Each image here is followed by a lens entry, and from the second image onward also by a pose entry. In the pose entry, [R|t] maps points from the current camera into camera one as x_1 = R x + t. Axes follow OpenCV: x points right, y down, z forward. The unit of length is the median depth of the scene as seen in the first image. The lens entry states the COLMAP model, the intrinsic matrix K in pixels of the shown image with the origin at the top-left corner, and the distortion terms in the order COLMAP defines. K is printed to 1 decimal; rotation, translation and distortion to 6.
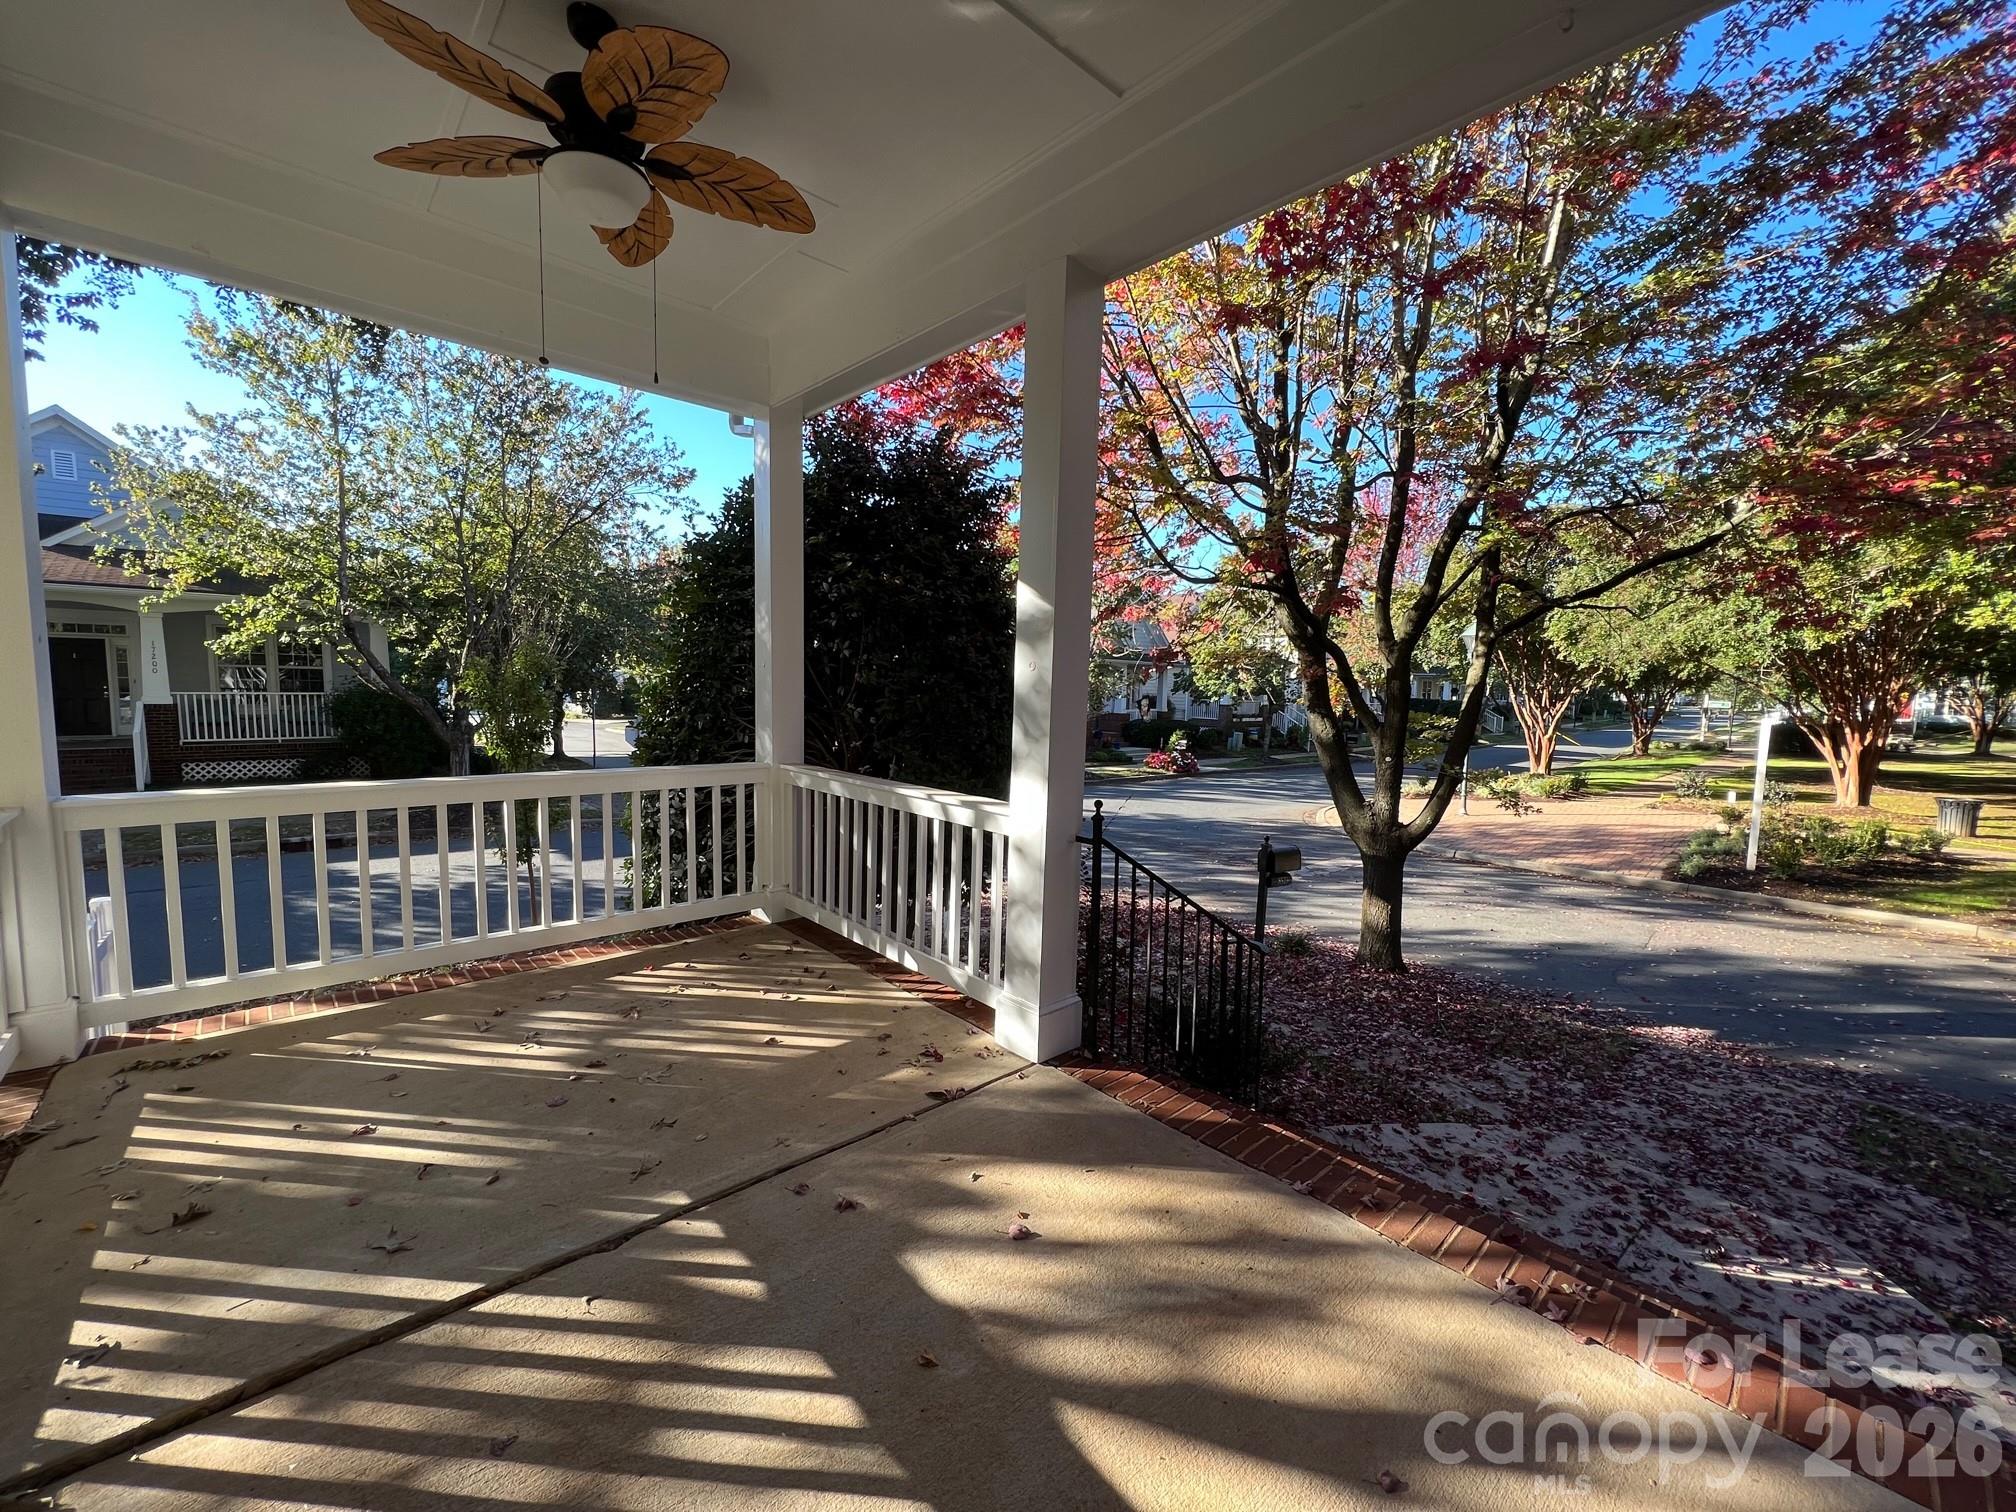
lens RADIAL K [[799.2, 0, 1008.0], [0, 799.2, 756.0], [0, 0, 1]] dist [-0.002976, -0.000462]
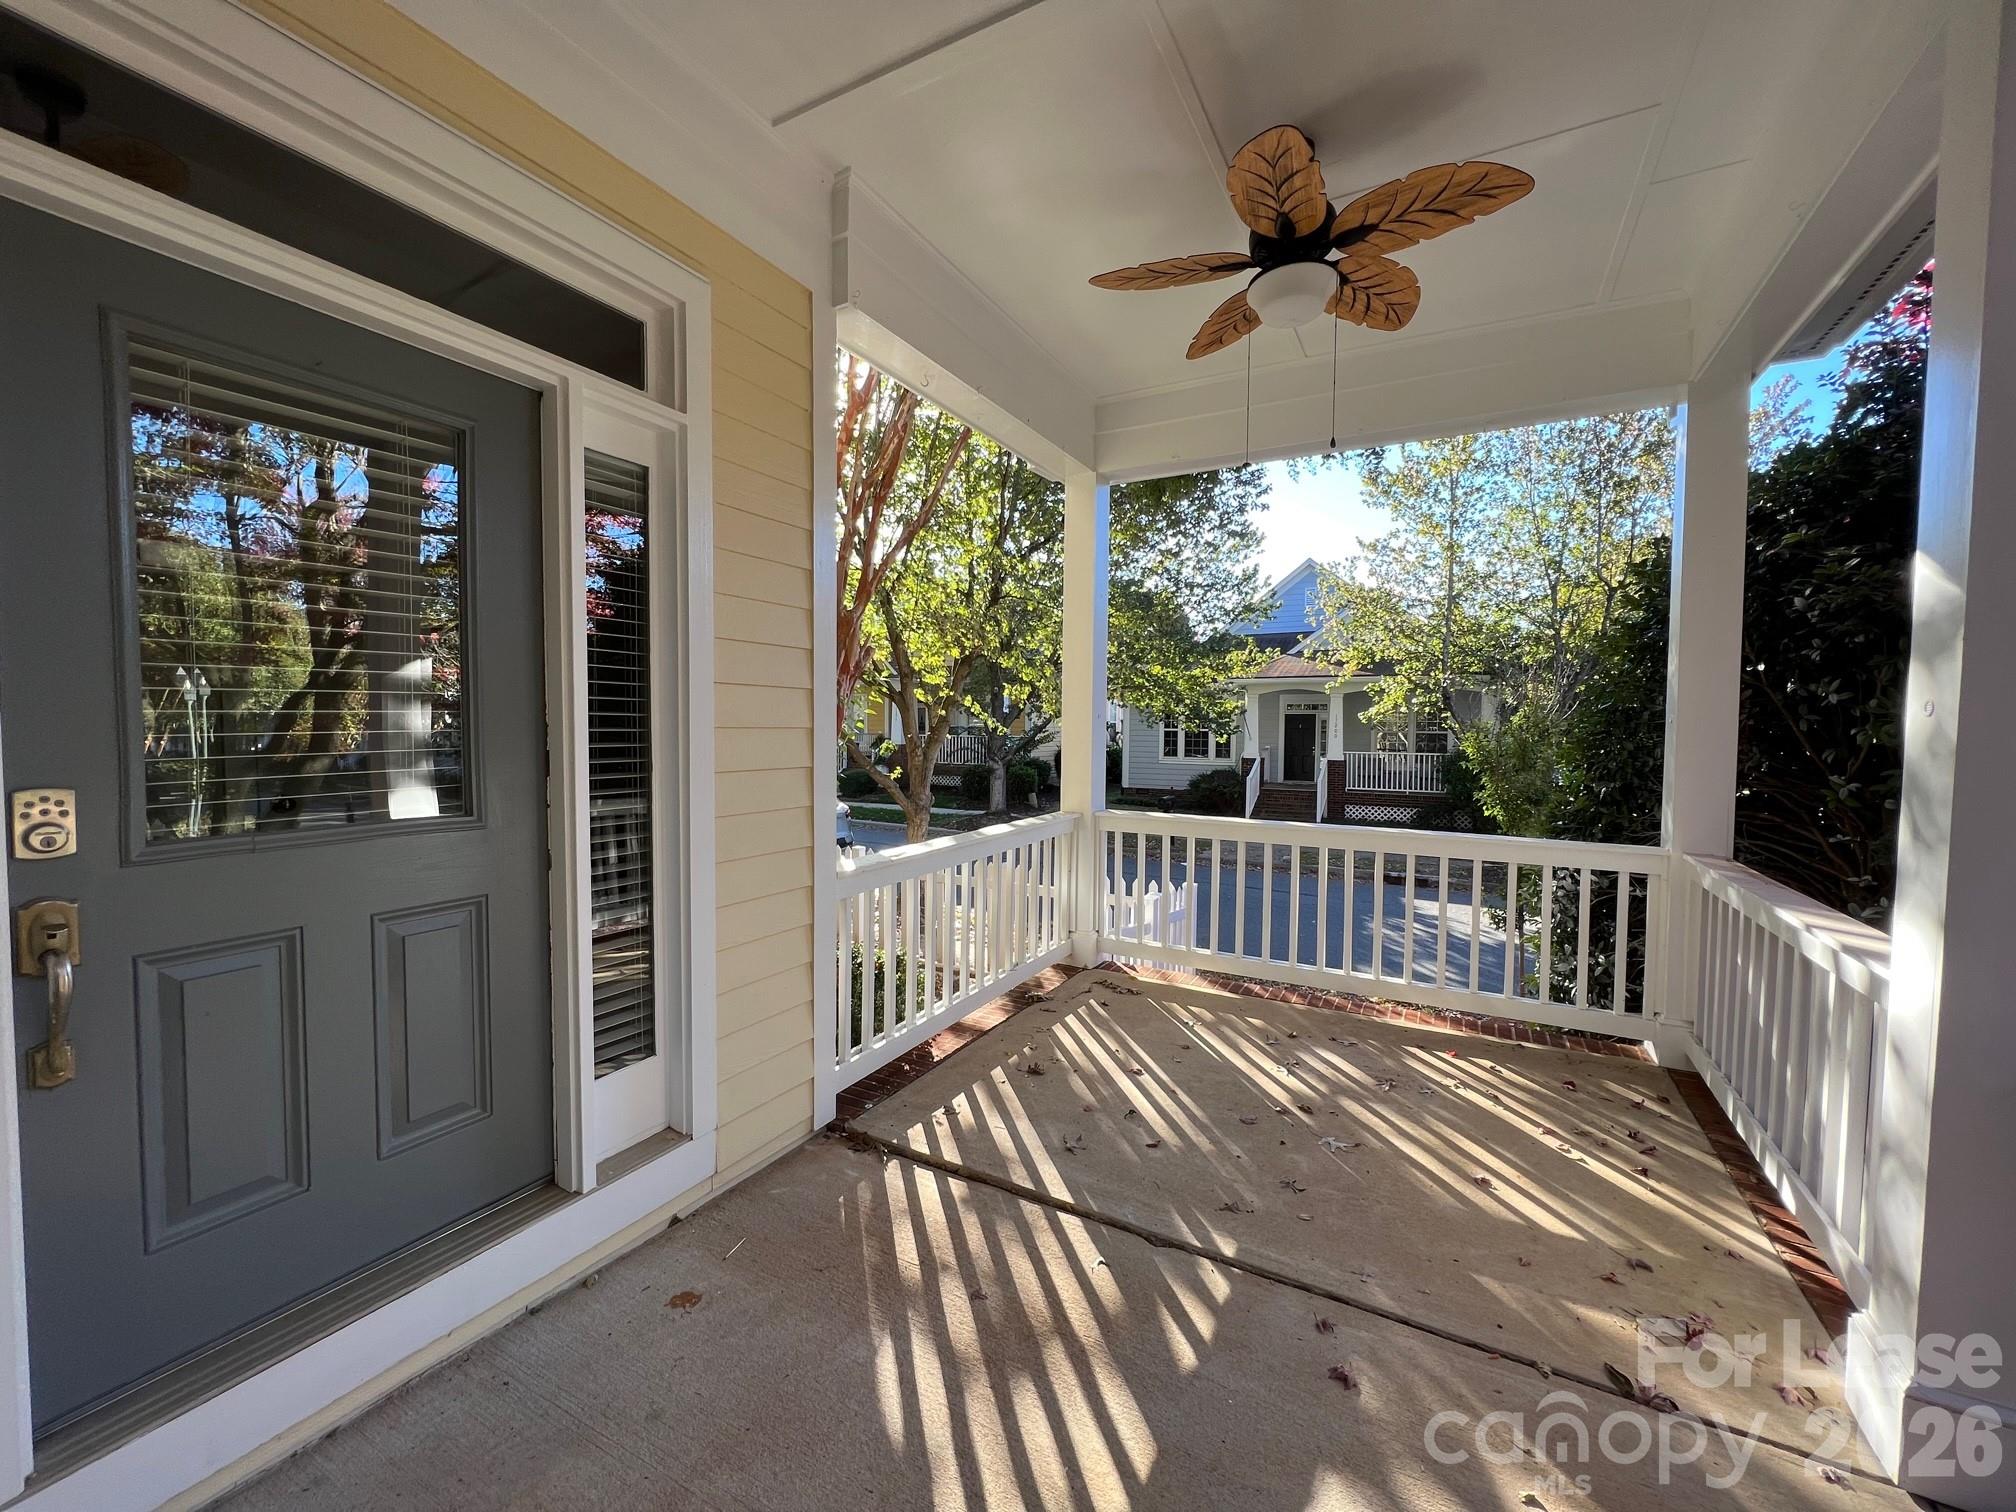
lens RADIAL K [[804.3, 0, 1021.1], [0, 804.3, 757.1], [0, 0, 1]] dist [-0.000626, -0.000035]
pose [[0.322234, 0.016681, -0.946513, 0.268872], [-0.090488, 0.995809, -0.013256, -0.015993], [0.942326, 0.089919, 0.322393, 0.216438]]
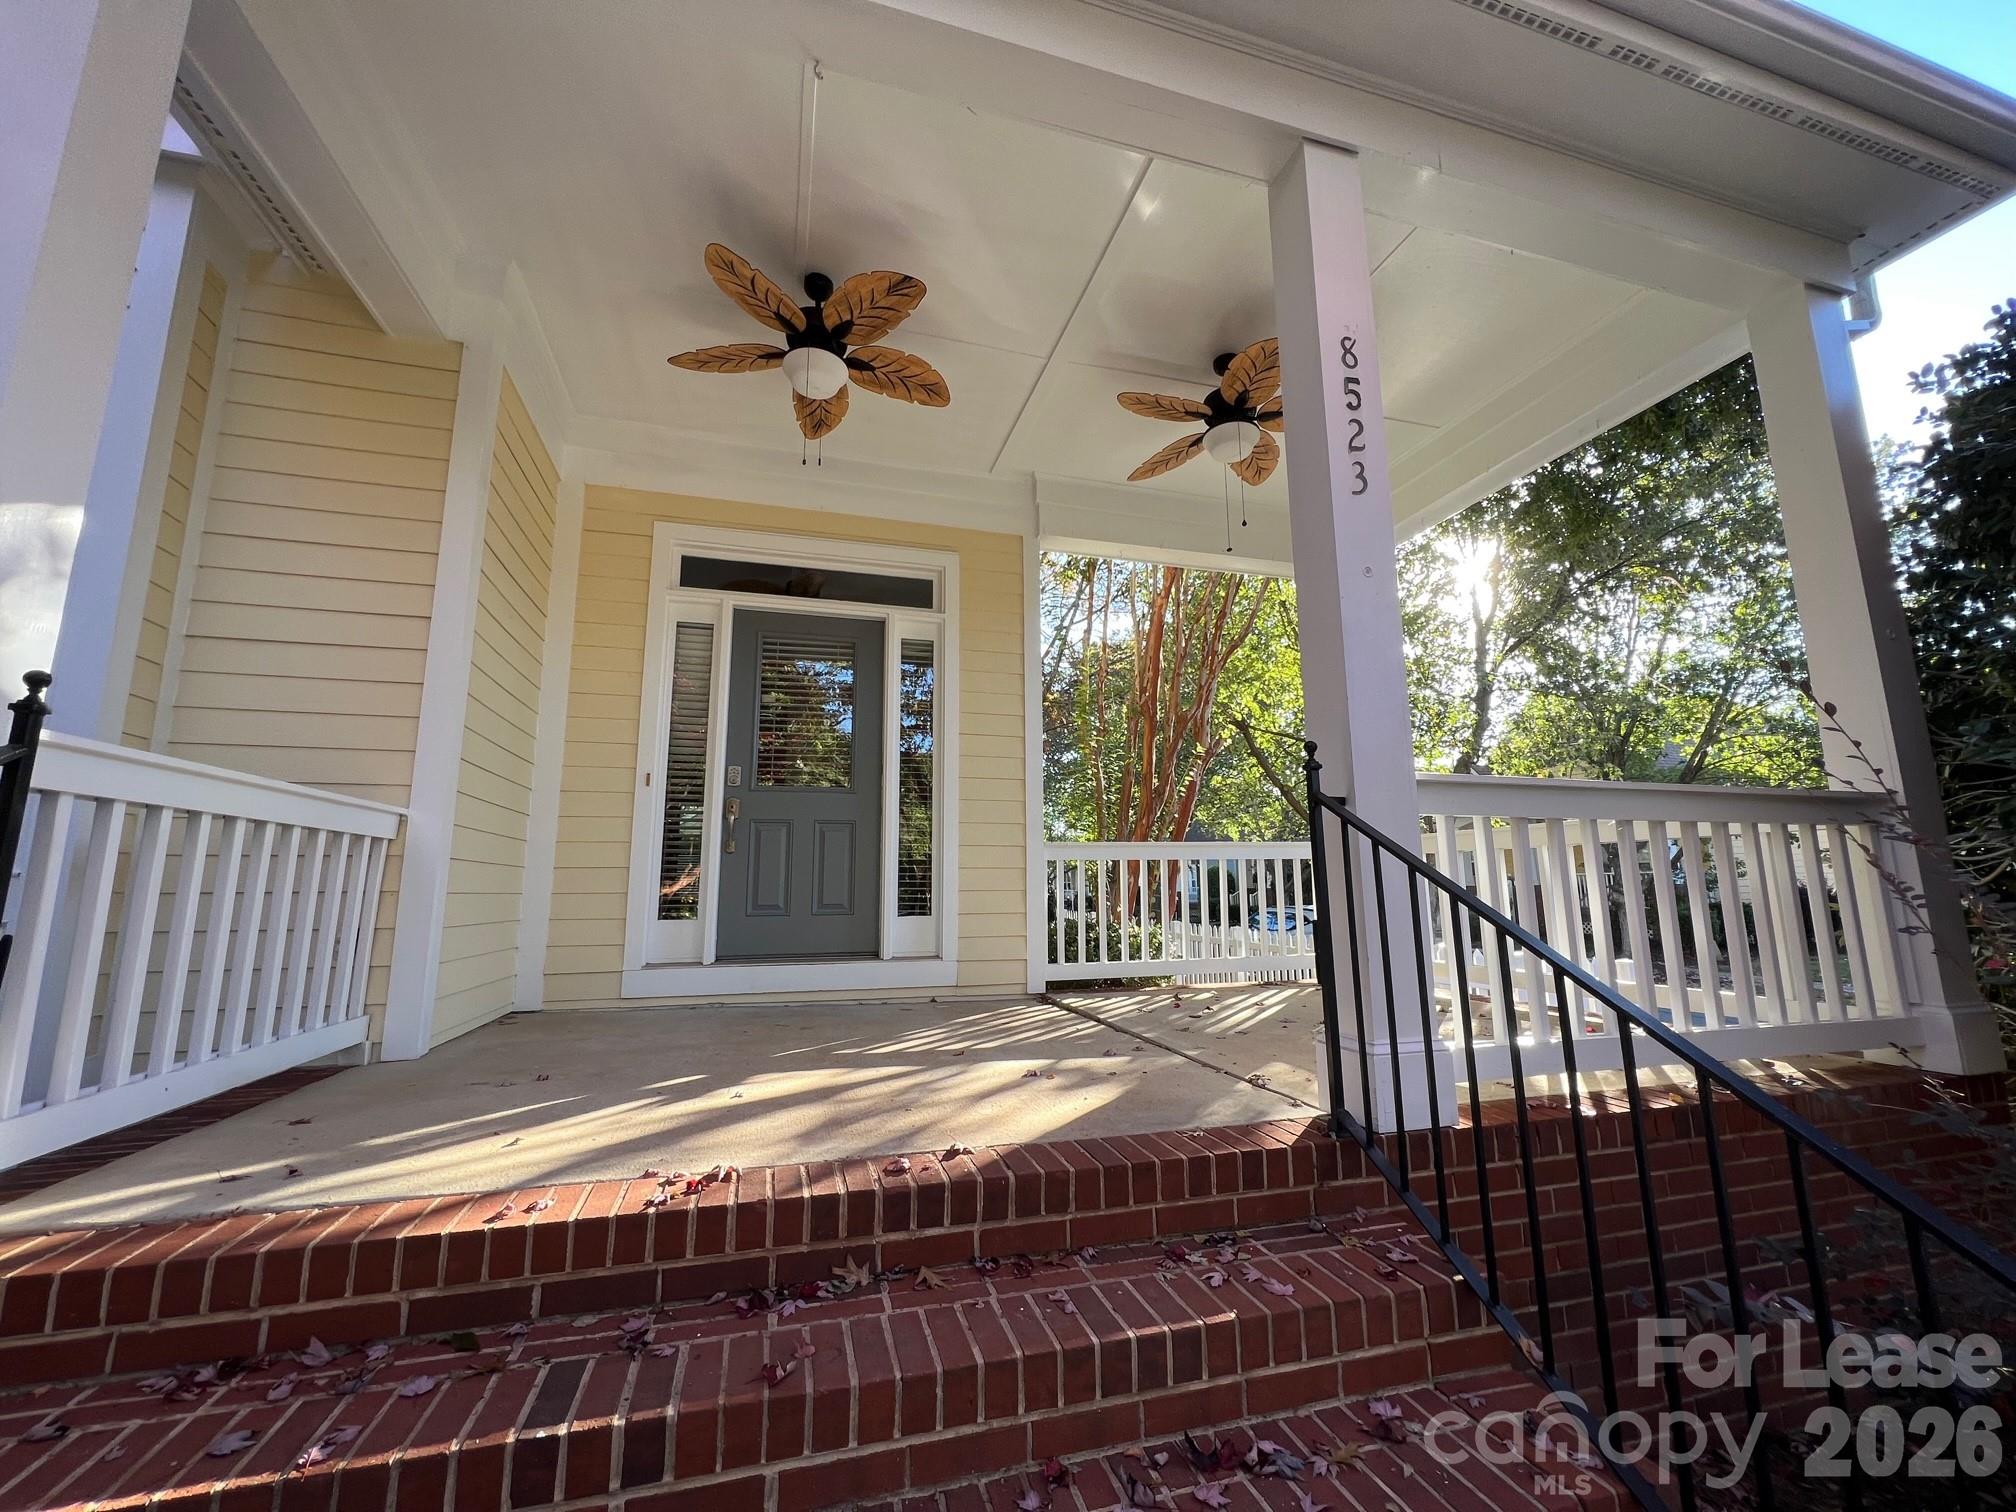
lens RADIAL K [[804.3, 0, 1021.1], [0, 804.3, 757.1], [0, 0, 1]] dist [-0.000626, -0.000035]
pose [[-0.451664, -0.172523, -0.875349, 0.700701], [-0.097144, 0.984802, -0.143971, 0.163938], [0.886883, 0.020009, -0.461560, 0.917497]]
